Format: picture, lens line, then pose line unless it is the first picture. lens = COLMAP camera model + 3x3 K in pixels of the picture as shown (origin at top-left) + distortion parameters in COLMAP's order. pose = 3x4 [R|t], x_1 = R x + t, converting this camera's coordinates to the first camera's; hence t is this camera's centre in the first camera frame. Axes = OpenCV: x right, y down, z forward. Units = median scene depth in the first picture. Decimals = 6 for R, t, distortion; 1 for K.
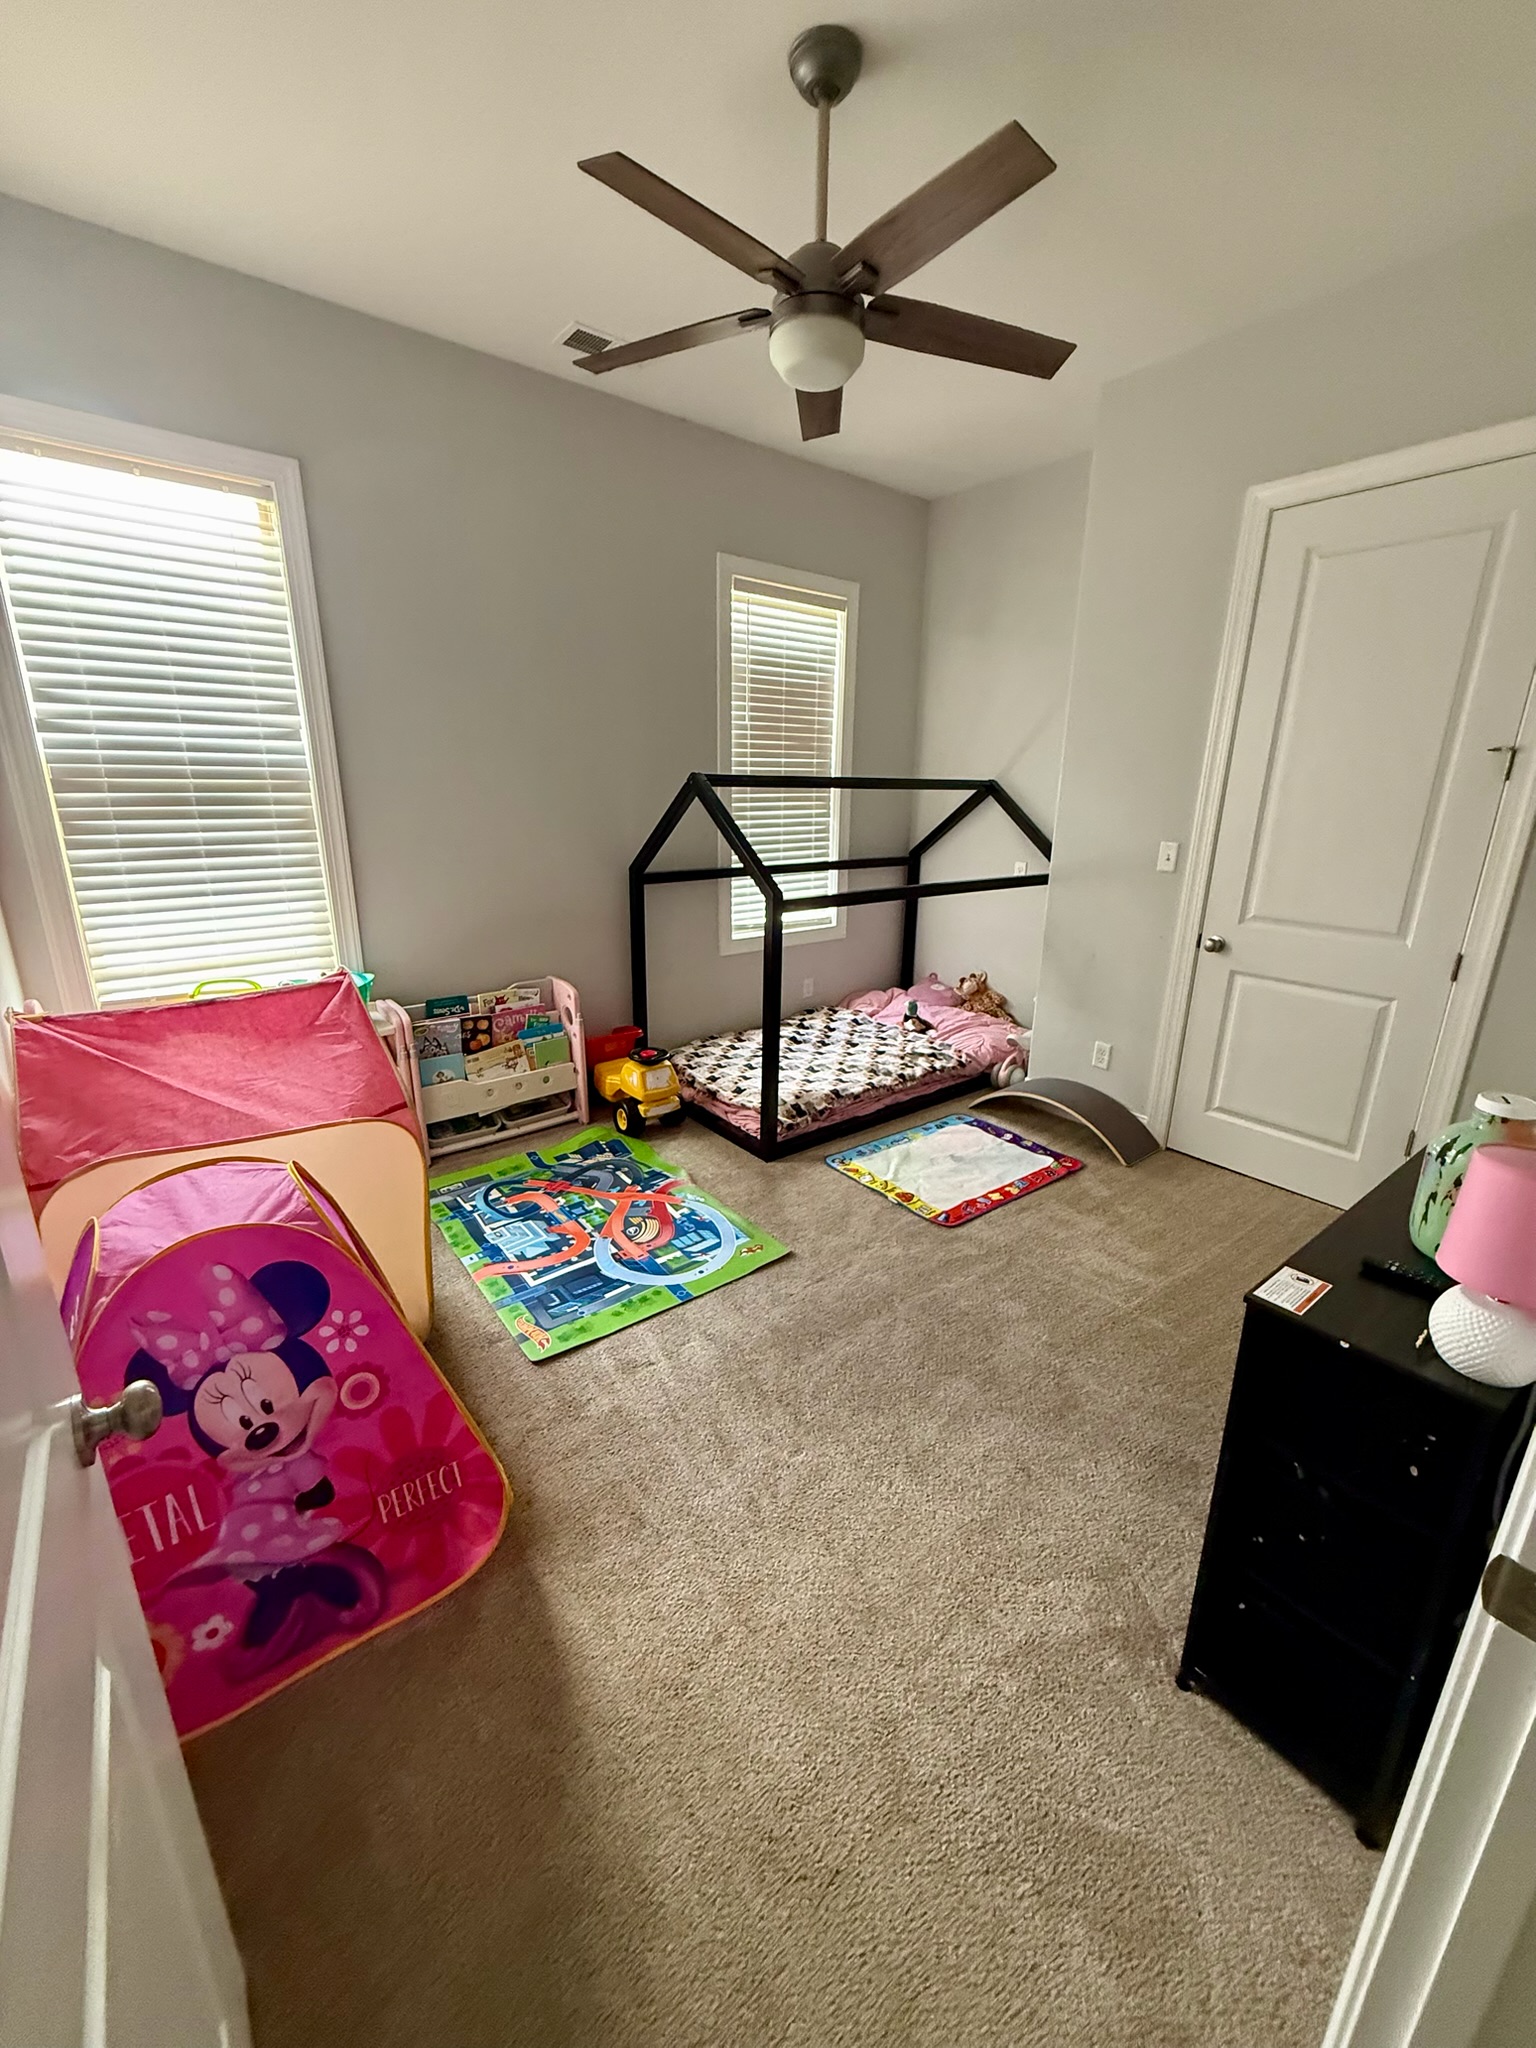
lens RADIAL K [[811.9, 0, 771.1], [0, 811.9, 1016.6], [0, 0, 1]] dist [-0.001473, 0.001397]
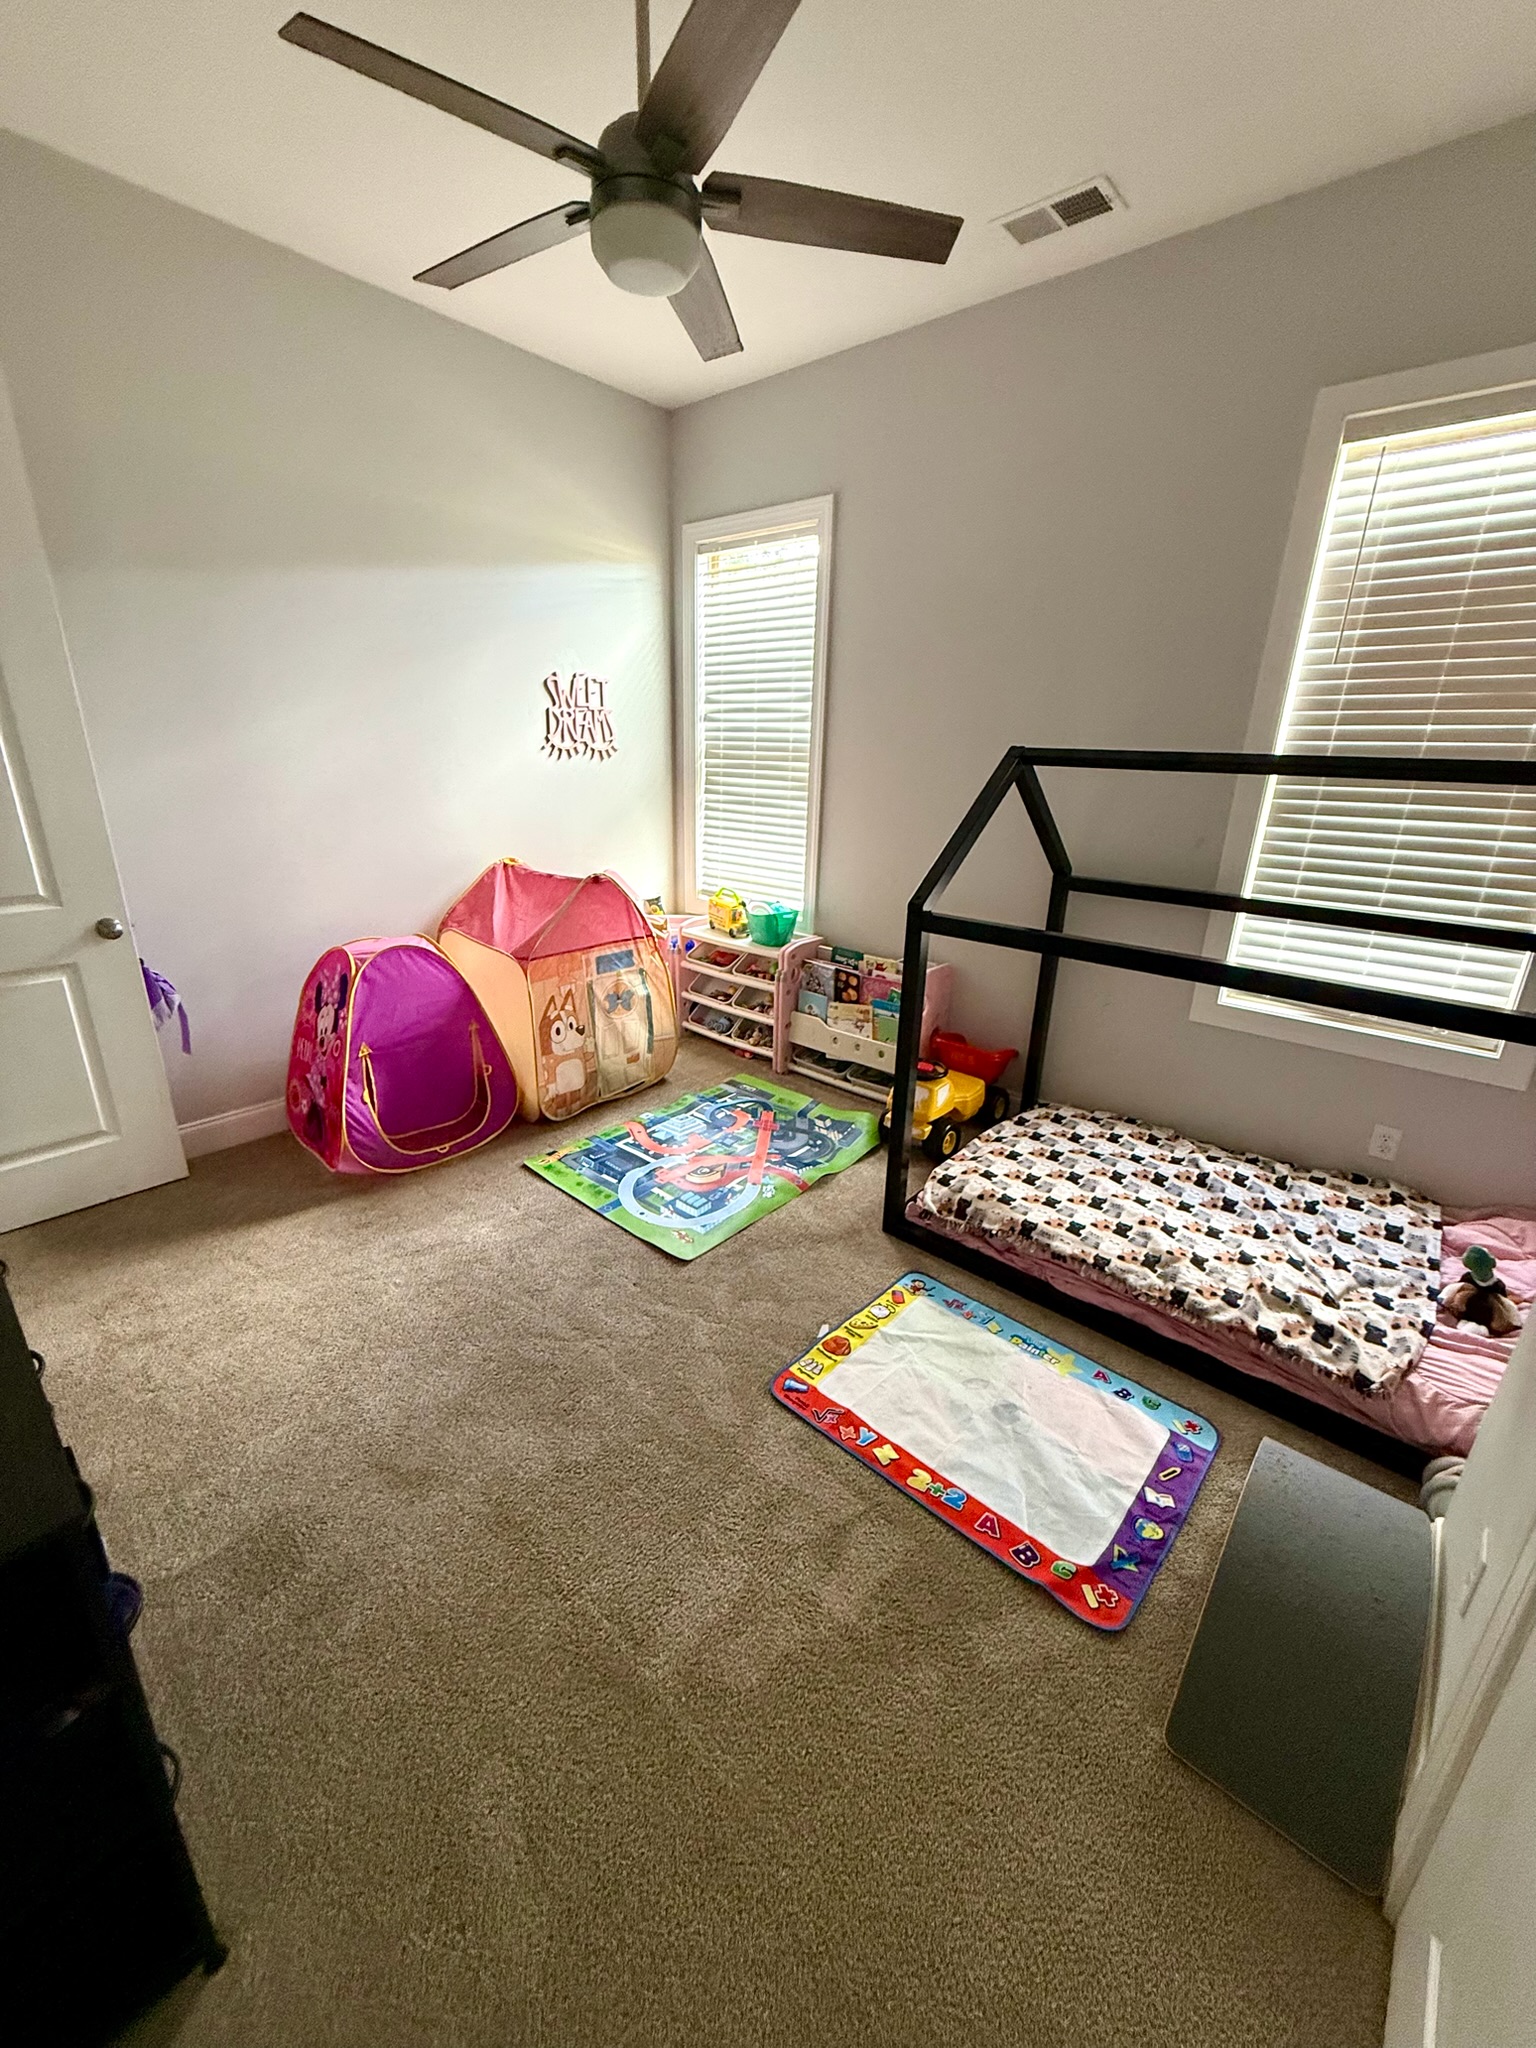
lens RADIAL K [[811.9, 0, 767.1], [0, 811.9, 1017.6], [0, 0, 1]] dist [-0.001473, 0.001397]
pose [[0.174908, 0.305808, -0.935889, 0.630708], [-0.294988, 0.923153, 0.246516, -0.171826], [0.939356, 0.232958, 0.251677, 0.604421]]
